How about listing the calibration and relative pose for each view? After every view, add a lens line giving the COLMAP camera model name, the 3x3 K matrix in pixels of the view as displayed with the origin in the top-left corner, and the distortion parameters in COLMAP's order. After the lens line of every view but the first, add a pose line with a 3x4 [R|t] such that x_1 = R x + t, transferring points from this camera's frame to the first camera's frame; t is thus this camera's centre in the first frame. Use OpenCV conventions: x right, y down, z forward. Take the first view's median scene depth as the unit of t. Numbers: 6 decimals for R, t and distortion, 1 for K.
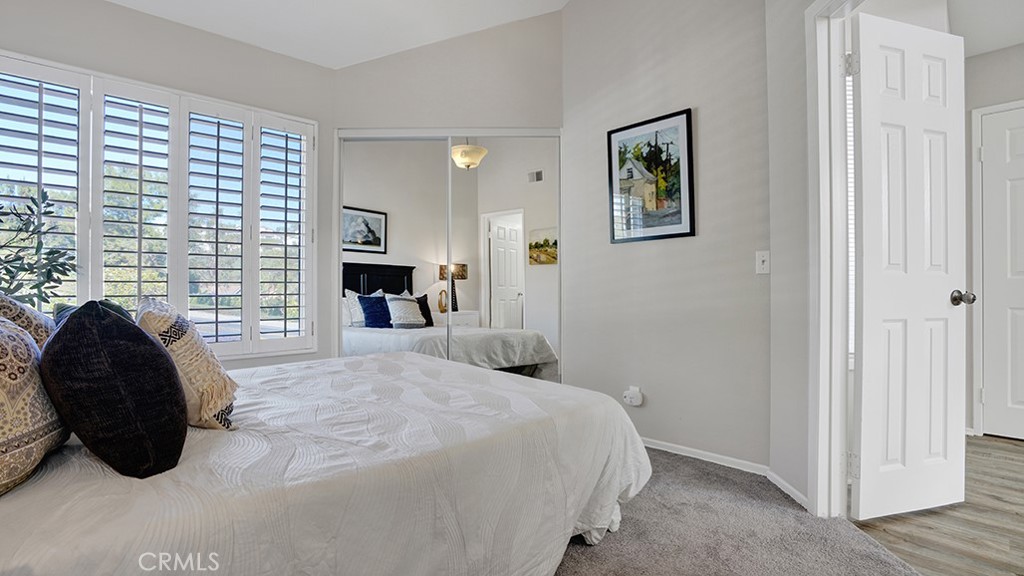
lens RADIAL K [[465.5, 0, 536.2], [0, 465.5, 295.7], [0, 0, 1]] dist [0.000678, 0.000155]
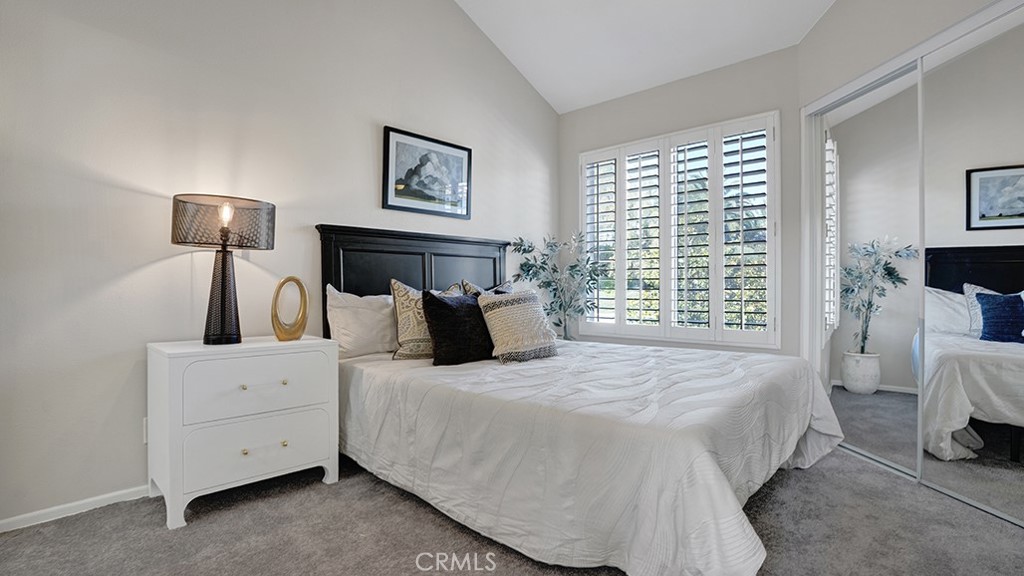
lens RADIAL K [[495.7, 0, 514.6], [0, 495.7, 284.9], [0, 0, 1]] dist [-0.052839, 0.023863]
pose [[0.050418, -0.004693, -0.998717, 0.318863], [-0.011680, 0.999918, -0.005288, 0.000154], [0.998660, 0.011932, 0.050359, 0.262112]]
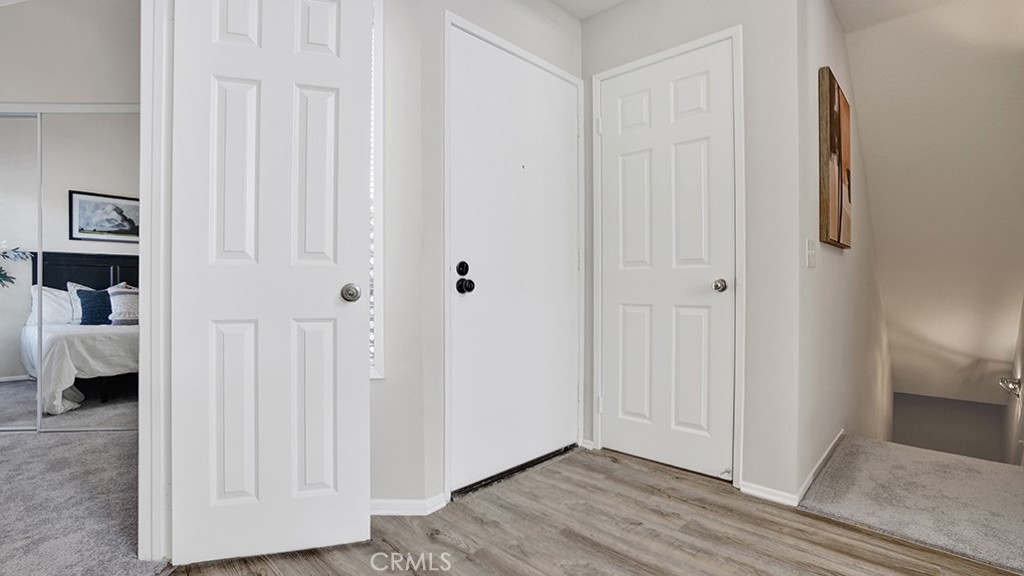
lens RADIAL K [[487.4, 0, 523.0], [0, 487.4, 287.4], [0, 0, 1]] dist [-0.052796, 0.019272]
pose [[0.999982, -0.001042, 0.005928, 0.497969], [0.001055, 0.999997, -0.002195, -0.001230], [-0.005925, 0.002201, 0.999980, 0.062976]]
